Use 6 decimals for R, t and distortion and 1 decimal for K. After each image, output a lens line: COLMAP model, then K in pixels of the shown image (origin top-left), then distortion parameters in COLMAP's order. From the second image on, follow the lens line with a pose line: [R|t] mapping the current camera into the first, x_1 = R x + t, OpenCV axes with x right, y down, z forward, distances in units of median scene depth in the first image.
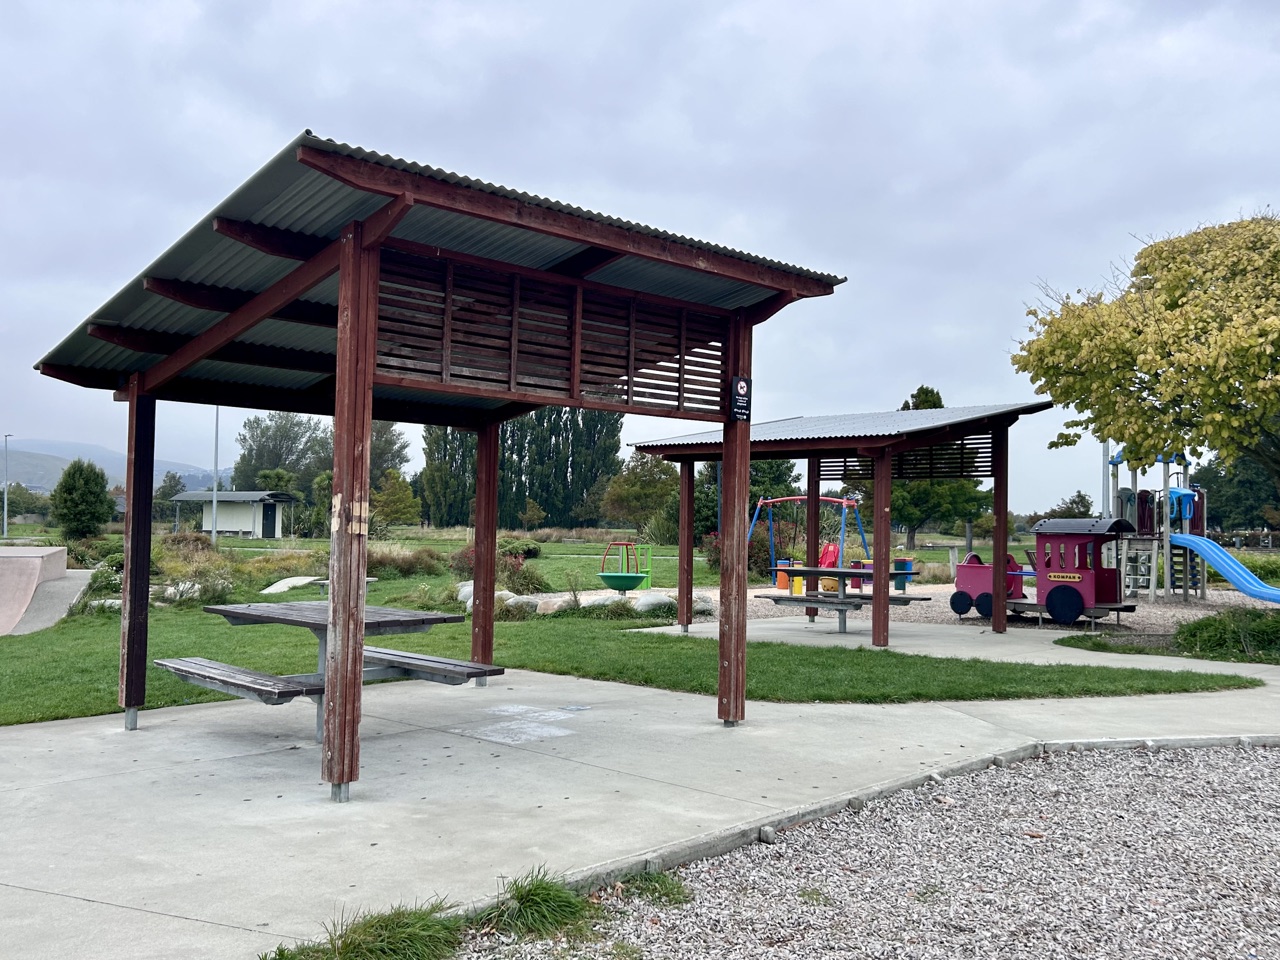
lens RADIAL K [[1133.5, 0, 642.3], [0, 1133.5, 479.8], [0, 0, 1]] dist [0.032709, -0.017371]
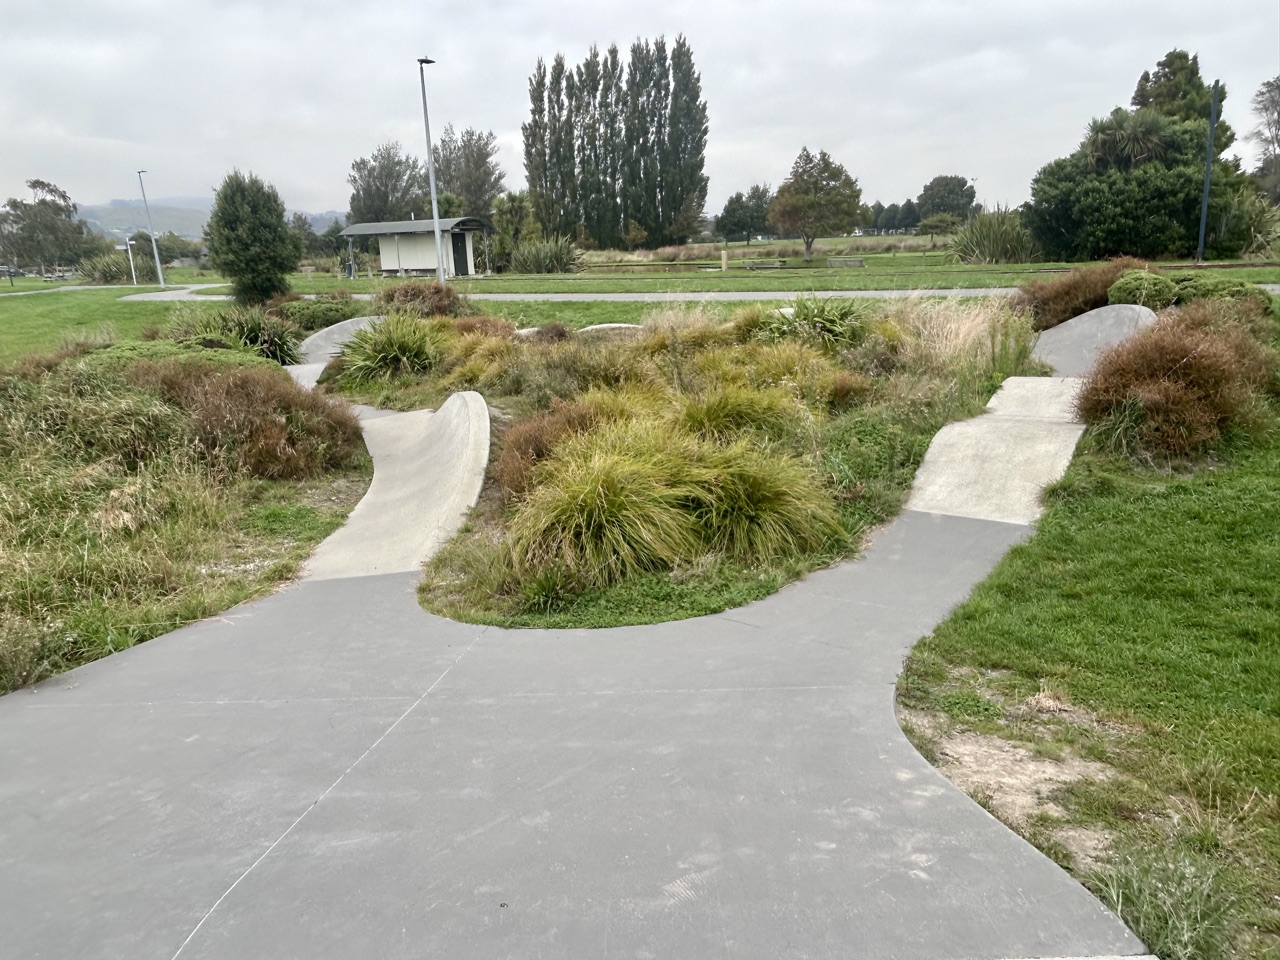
lens RADIAL K [[848.0, 0, 637.0], [0, 848.0, 475.6], [0, 0, 1]] dist [0.000439, -0.004904]
pose [[0.998482, -0.046710, -0.029179, -0.159646], [0.053390, 0.950984, 0.304597, 0.006608], [0.013521, -0.305692, 0.952034, 0.303314]]
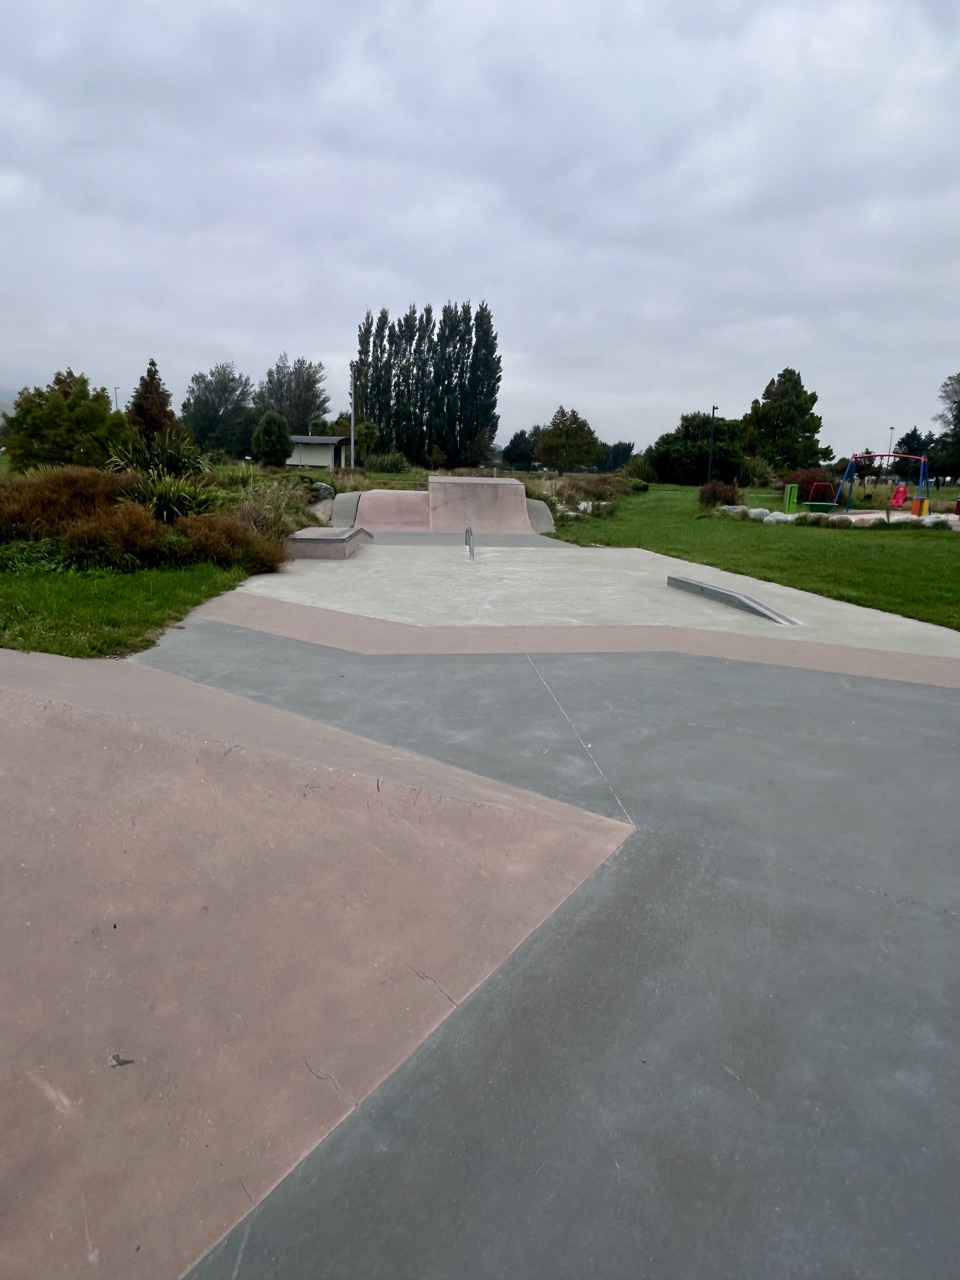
lens RADIAL K [[848.0, 0, 478.6], [0, 848.0, 645.9], [0, 0, 1]] dist [0.000439, -0.004904]
pose [[0.999017, 0.014836, 0.041772, -0.167671], [-0.024687, 0.968876, 0.246313, -0.001038], [-0.036818, -0.247102, 0.968290, -0.055031]]
